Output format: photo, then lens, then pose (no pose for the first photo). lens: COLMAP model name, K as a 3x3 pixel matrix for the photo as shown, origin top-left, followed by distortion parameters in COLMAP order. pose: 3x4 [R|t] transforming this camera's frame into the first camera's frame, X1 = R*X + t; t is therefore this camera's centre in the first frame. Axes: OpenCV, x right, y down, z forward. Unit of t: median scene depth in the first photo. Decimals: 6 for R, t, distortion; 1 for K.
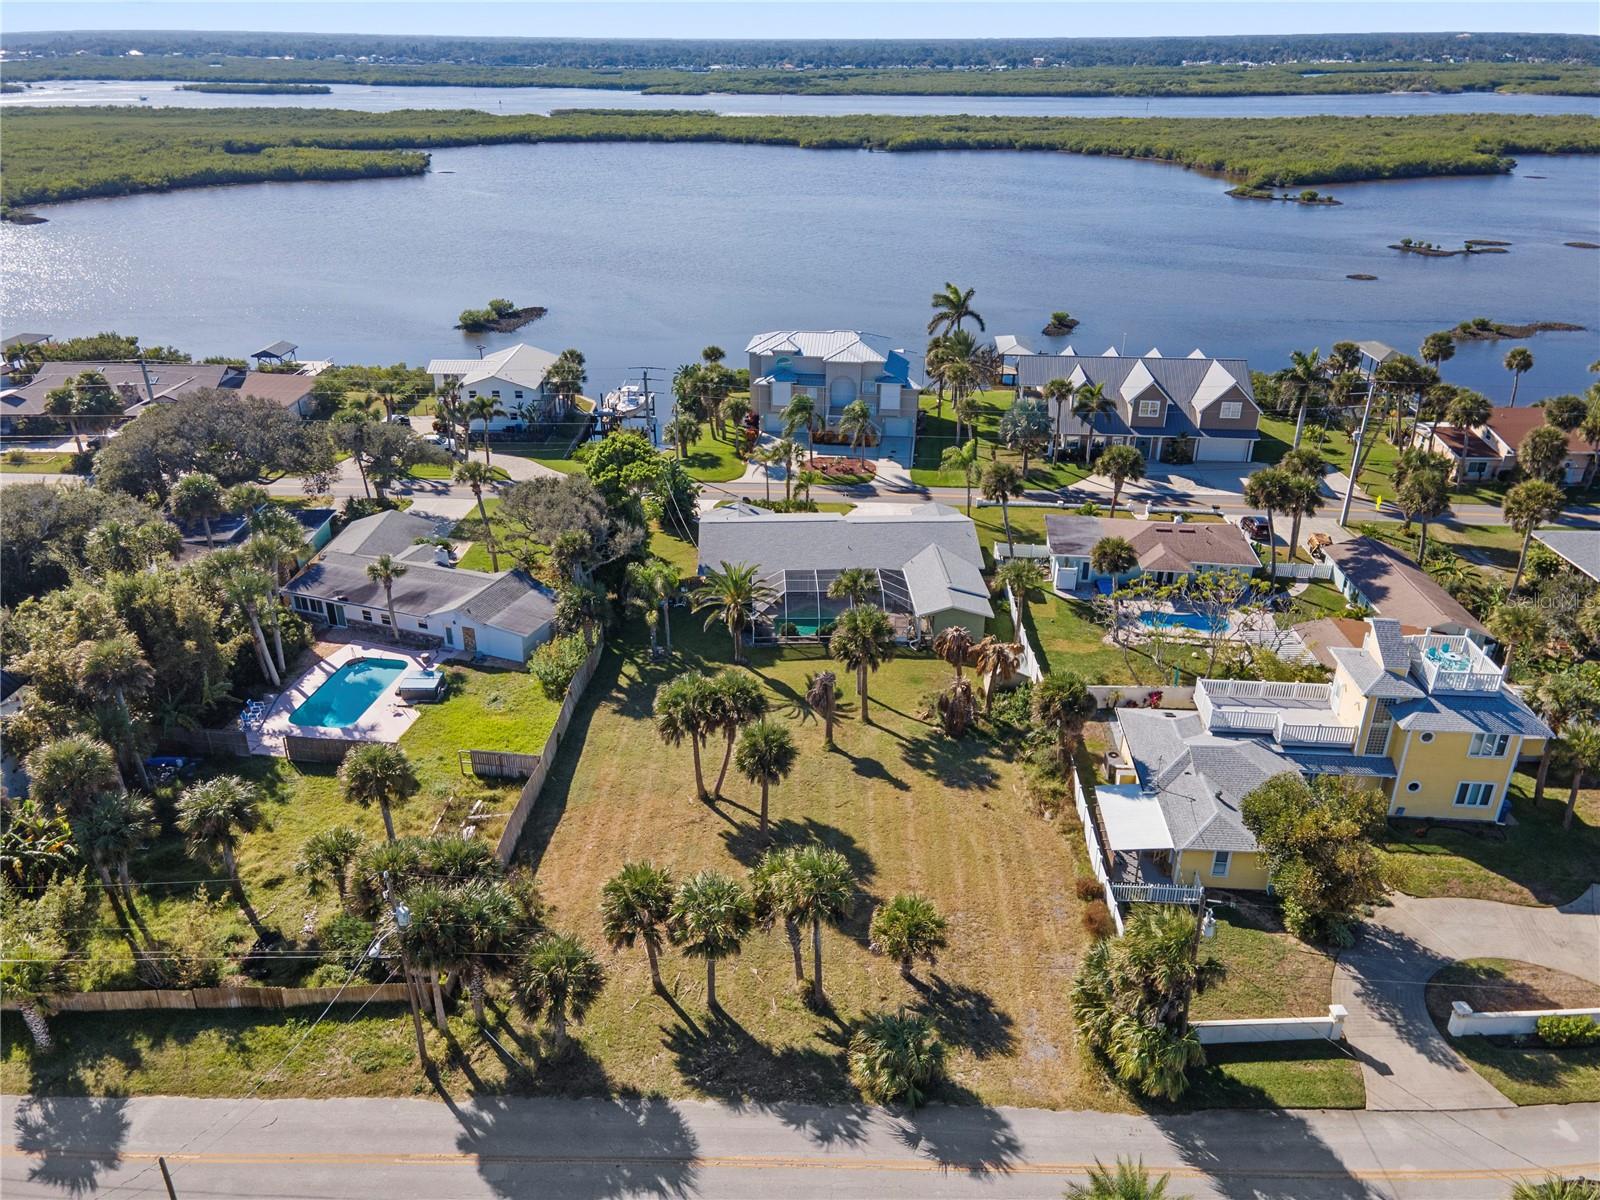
lens RADIAL K [[1170.2, 0, 796.5], [0, 1170.2, 600.4], [0, 0, 1]] dist [0.028024, 0.030550]
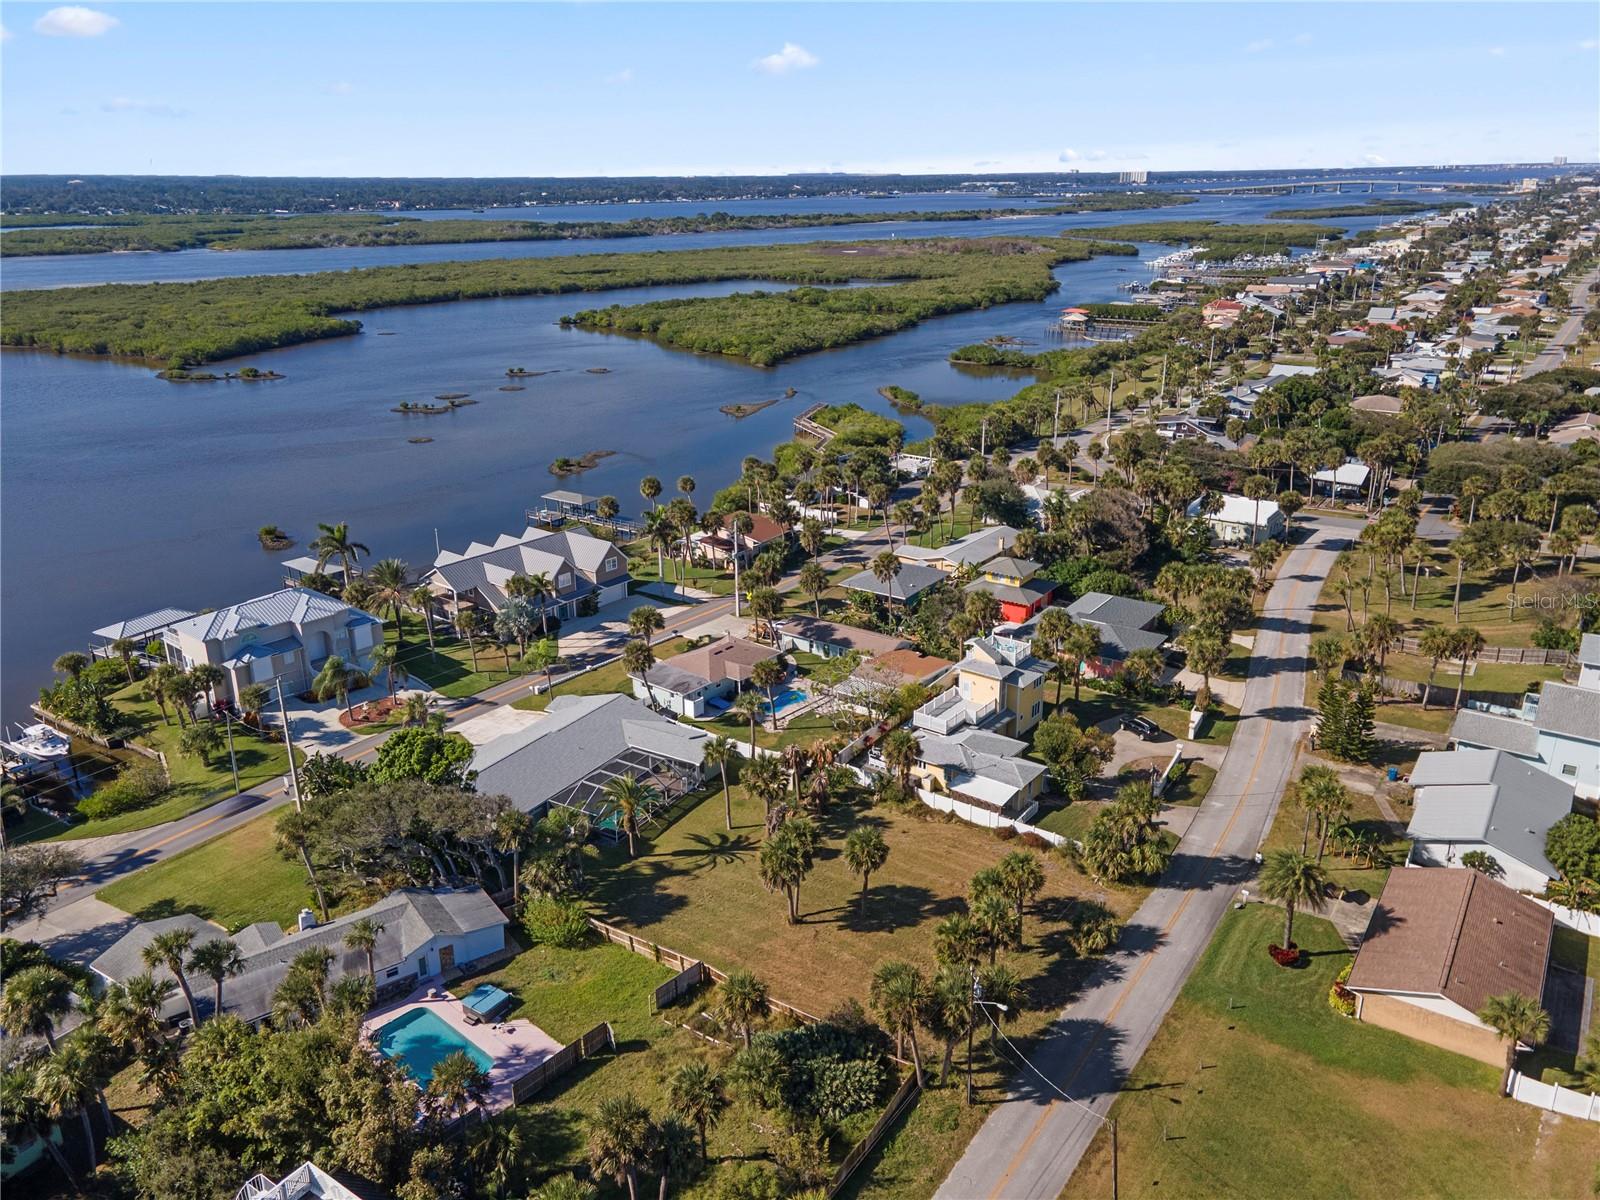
lens RADIAL K [[1209.4, 0, 800.0], [0, 1209.4, 600.0], [0, 0, 1]] dist [0.040114, 0.004398]
pose [[0.542481, -0.285078, 0.790218, -0.895911], [0.369211, 0.925849, 0.080547, -0.236196], [-0.754585, 0.248062, 0.607509, 0.053306]]
